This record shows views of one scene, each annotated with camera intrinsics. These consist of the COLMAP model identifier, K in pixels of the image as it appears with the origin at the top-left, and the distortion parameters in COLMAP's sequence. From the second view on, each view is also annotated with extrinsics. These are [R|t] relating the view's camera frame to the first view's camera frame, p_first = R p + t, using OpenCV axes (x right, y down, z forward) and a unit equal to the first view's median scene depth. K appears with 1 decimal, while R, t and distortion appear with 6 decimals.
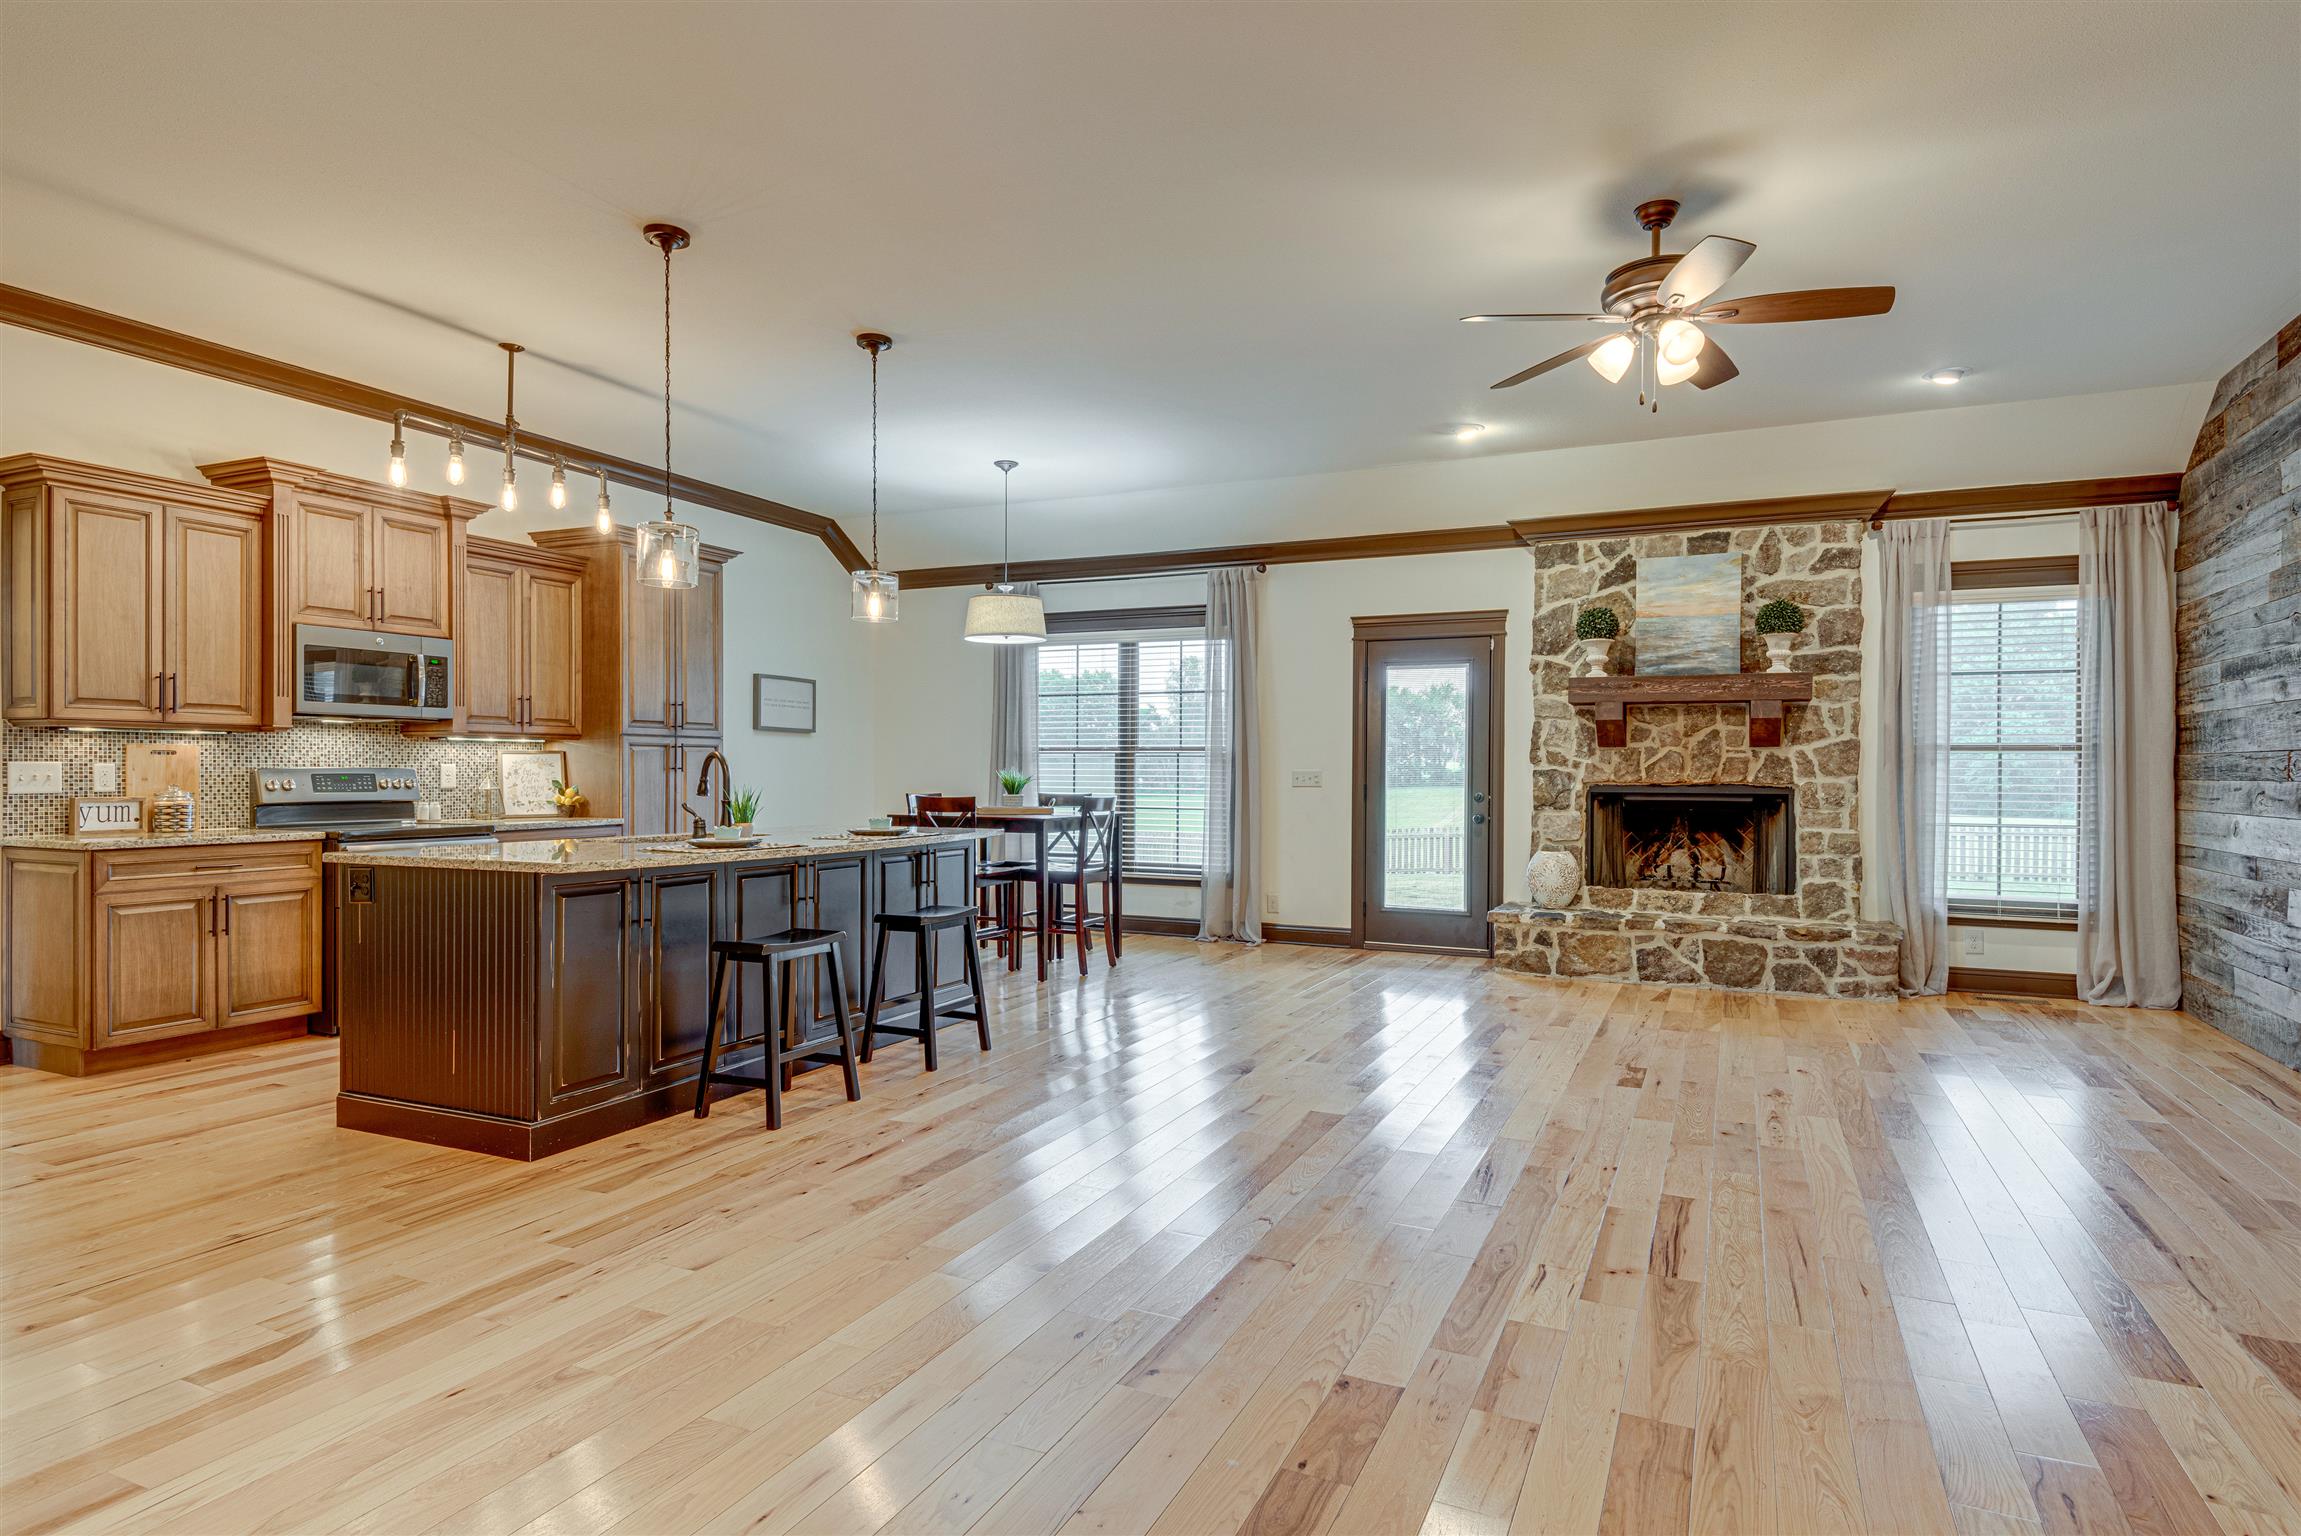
lens RADIAL K [[1231.3, 0, 1148.1], [0, 1231.3, 767.9], [0, 0, 1]] dist [0.030199, -0.002899]
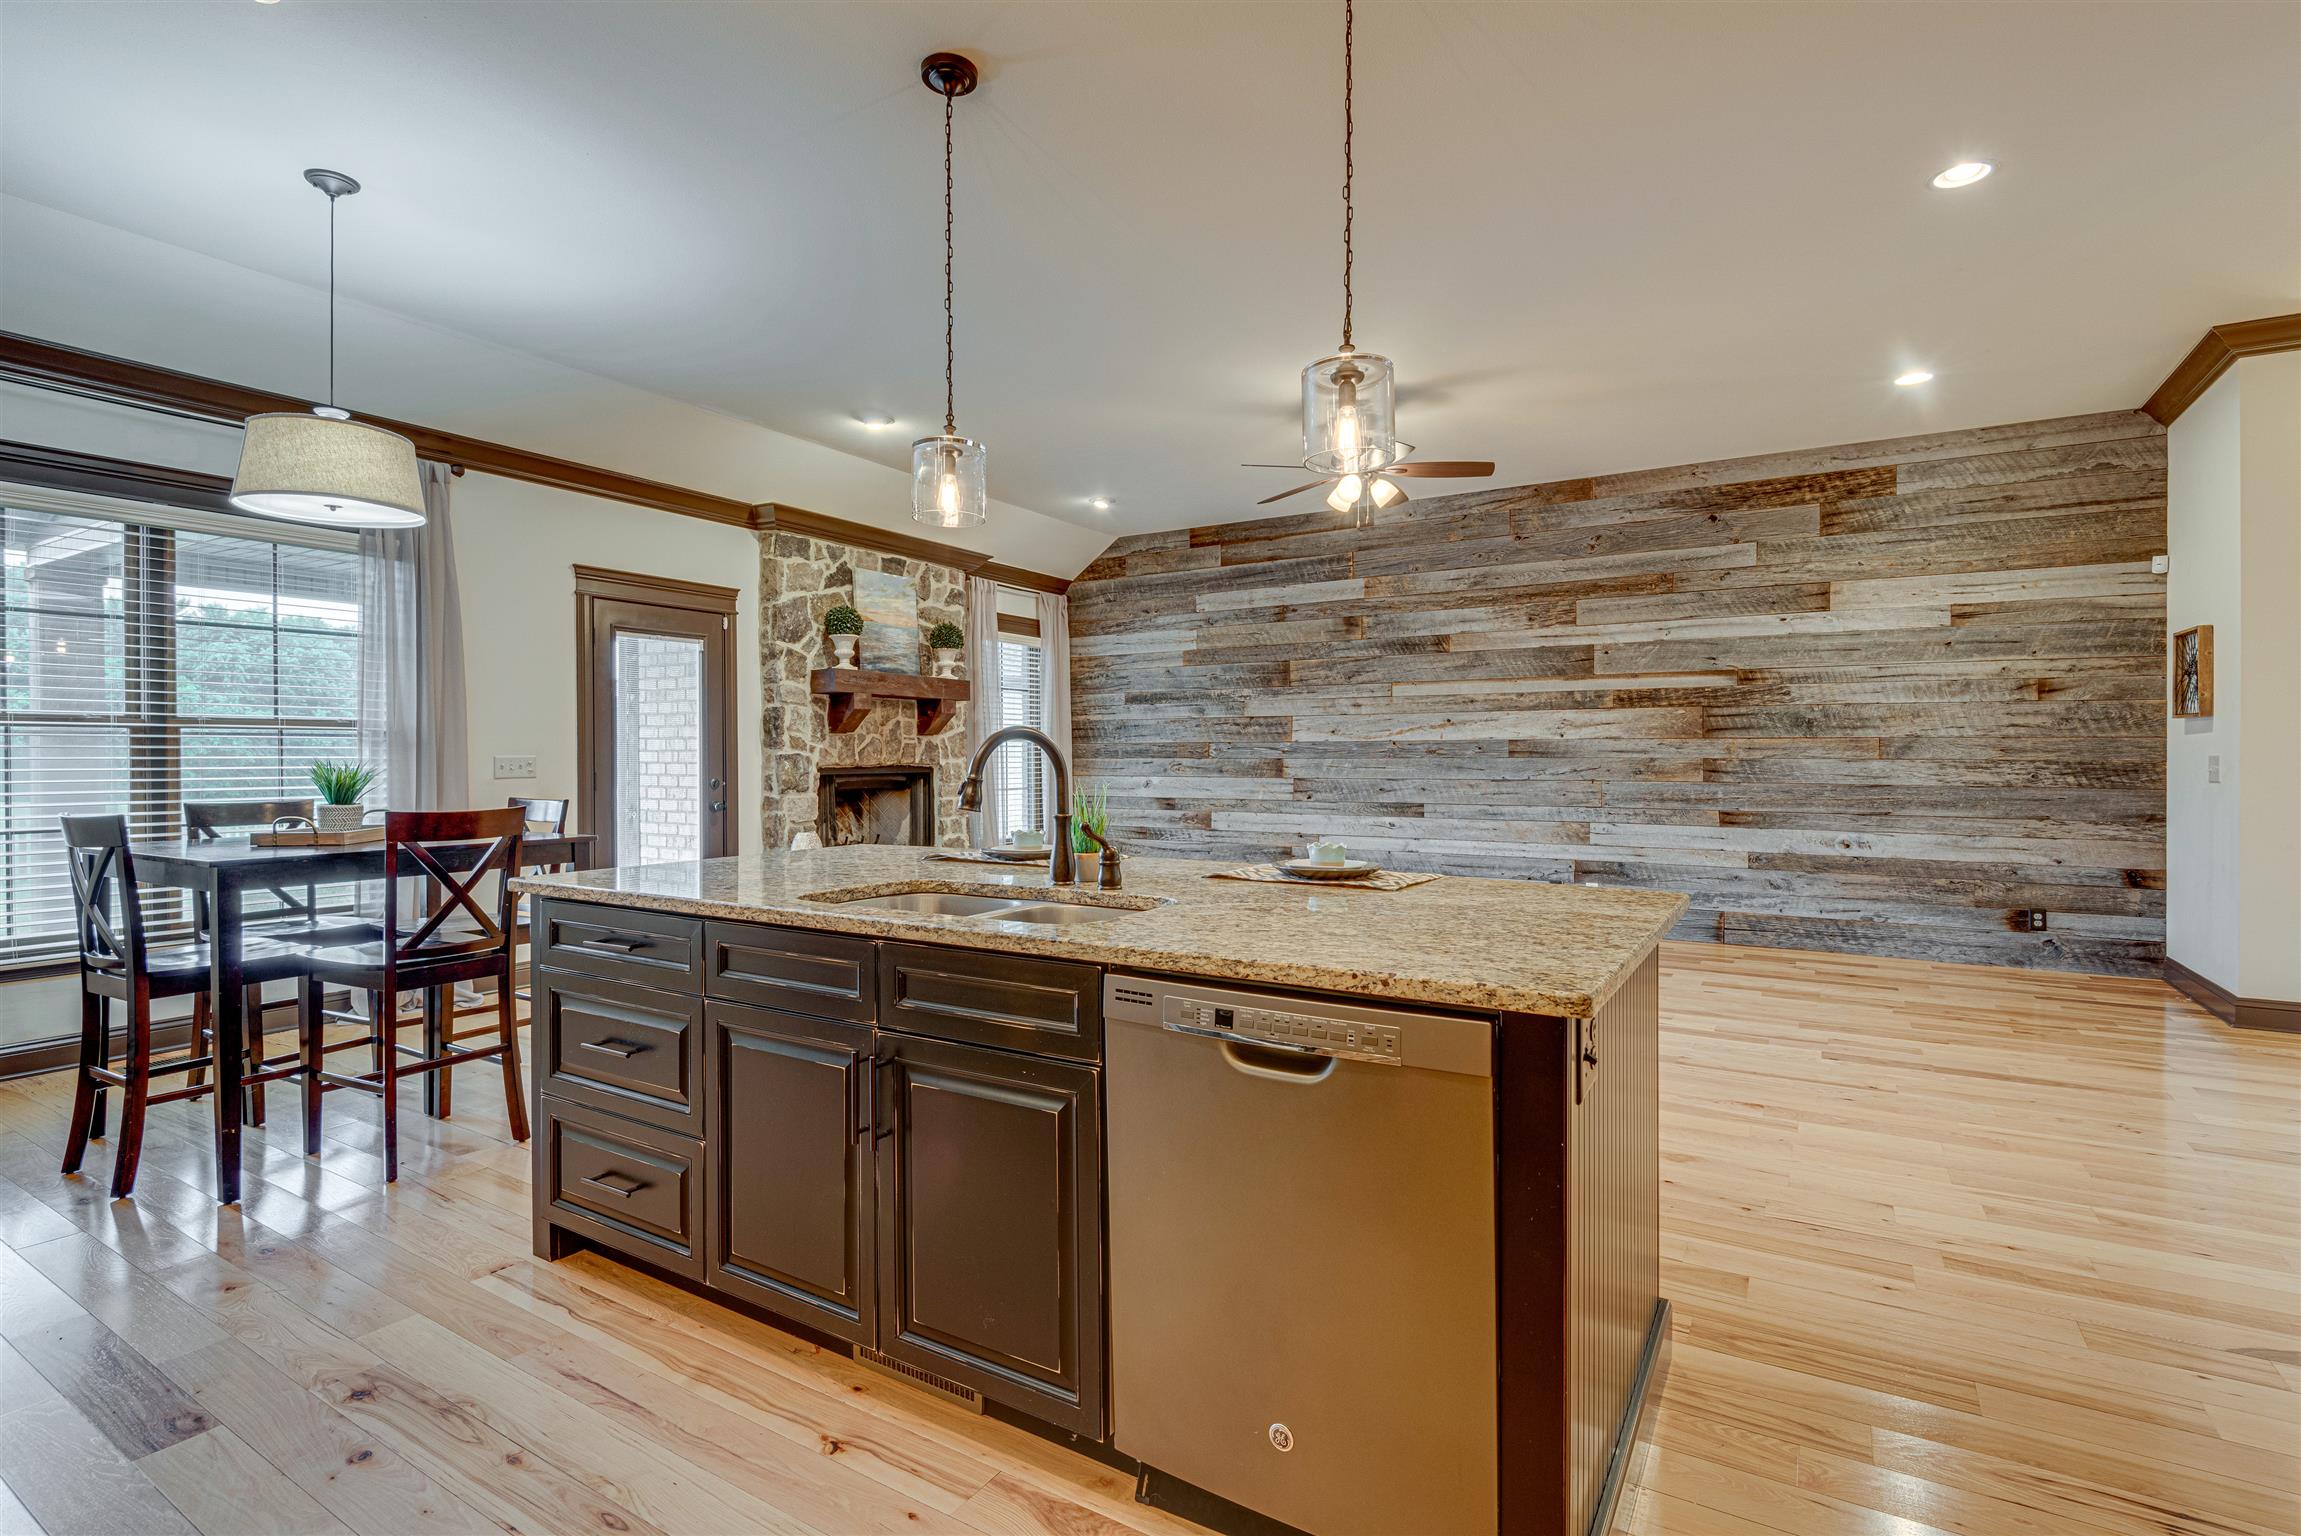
lens RADIAL K [[1083.6, 0, 1147.0], [0, 1083.6, 763.0], [0, 0, 1]] dist [-0.003952, -0.005048]
pose [[0.118857, -0.011750, 0.992842, -0.615685], [-0.000082, 0.999930, 0.011844, -0.001762], [-0.992911, -0.001489, 0.118848, 0.681025]]
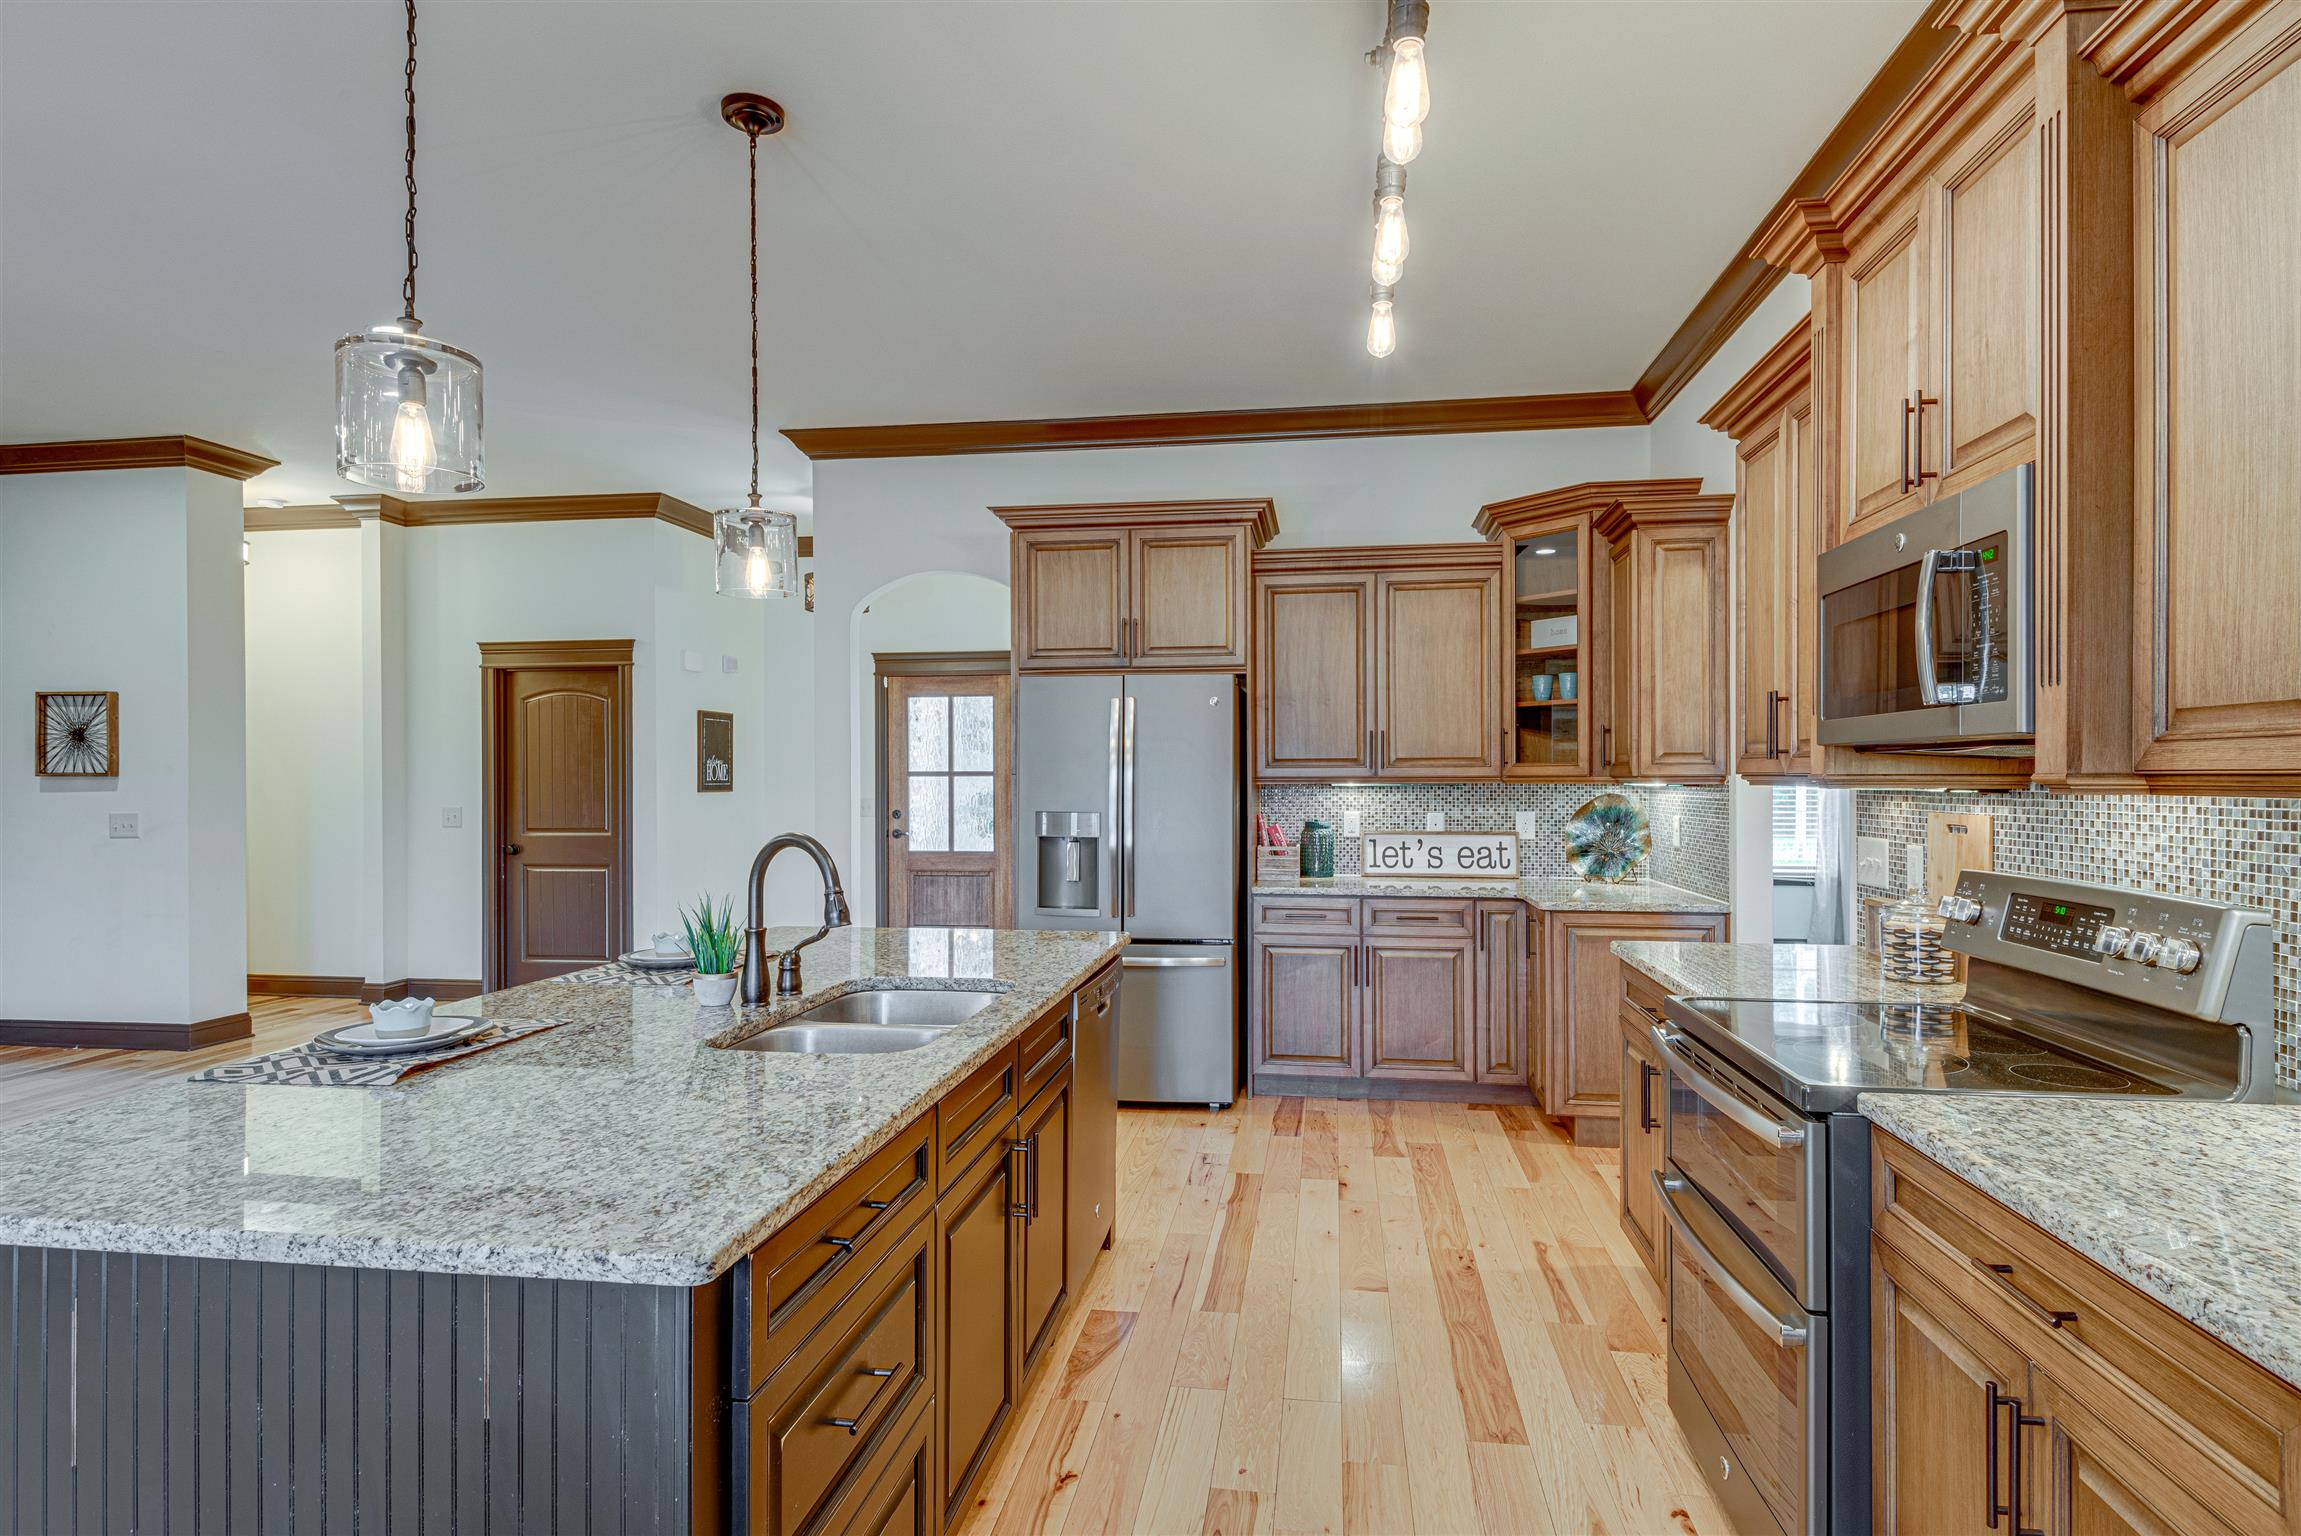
lens RADIAL K [[1231.3, 0, 1149.5], [0, 1231.3, 772.4], [0, 0, 1]] dist [0.030199, -0.002899]
pose [[-0.960719, -0.002350, -0.277513, -0.263825], [-0.001751, 0.999996, -0.002407, -0.028149], [0.277517, -0.001827, -0.960719, 1.162063]]
